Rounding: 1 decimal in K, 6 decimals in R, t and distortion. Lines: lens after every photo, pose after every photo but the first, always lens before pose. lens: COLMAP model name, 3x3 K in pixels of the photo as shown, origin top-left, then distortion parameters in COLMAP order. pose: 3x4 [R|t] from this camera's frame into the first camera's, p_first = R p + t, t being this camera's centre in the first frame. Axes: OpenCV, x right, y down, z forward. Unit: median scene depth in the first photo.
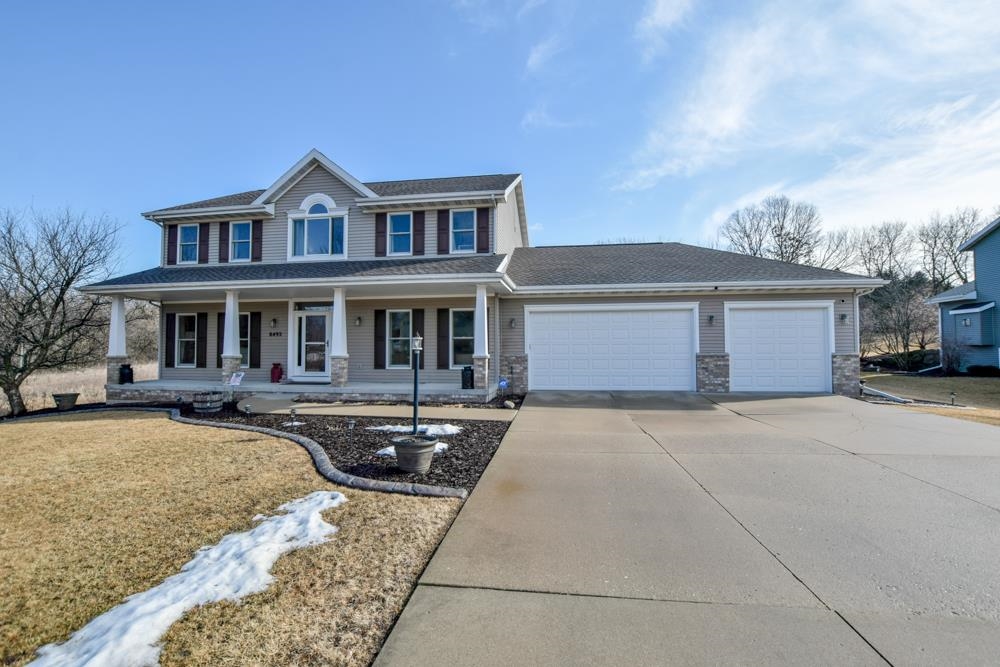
lens RADIAL K [[439.1, 0, 500.0], [0, 439.1, 333.5], [0, 0, 1]] dist [-0.024995, 0.000221]
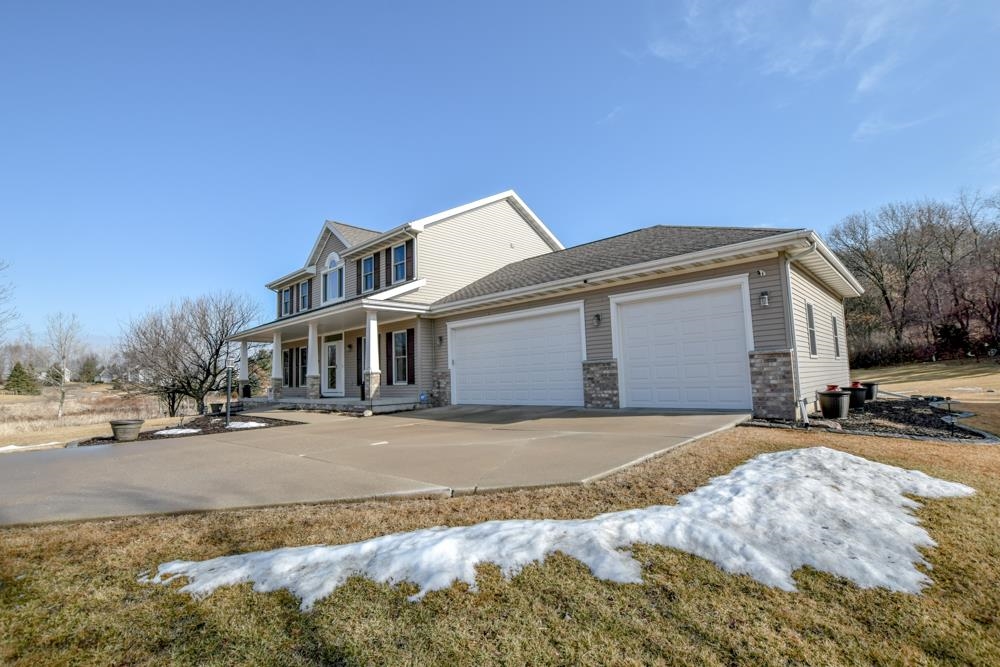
lens RADIAL K [[452.1, 0, 498.1], [0, 452.1, 337.2], [0, 0, 1]] dist [-0.023514, 0.000133]
pose [[0.821415, -0.076022, -0.565242, 0.758489], [0.051835, 0.996926, -0.058754, 0.039287], [0.567971, 0.018962, 0.822830, 0.179800]]
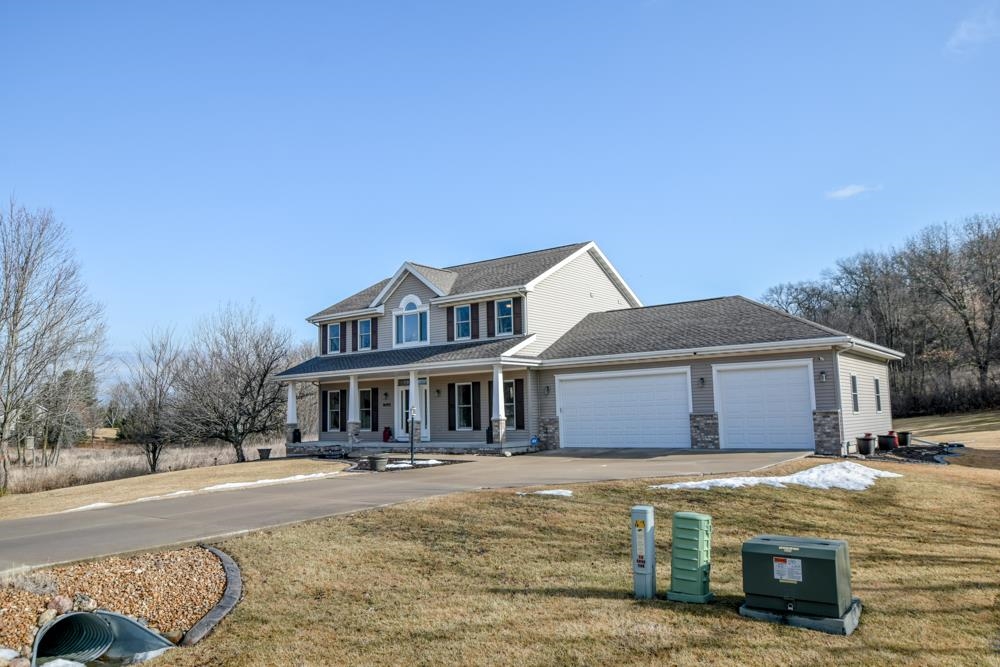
lens RADIAL K [[720.8, 0, 500.0], [0, 720.8, 333.5], [0, 0, 1]] dist [0.000911, 0.003322]
pose [[0.880677, -0.072289, -0.468169, 0.834274], [0.038144, 0.995900, -0.082023, -0.021605], [0.472179, 0.054378, 0.879824, -0.772530]]
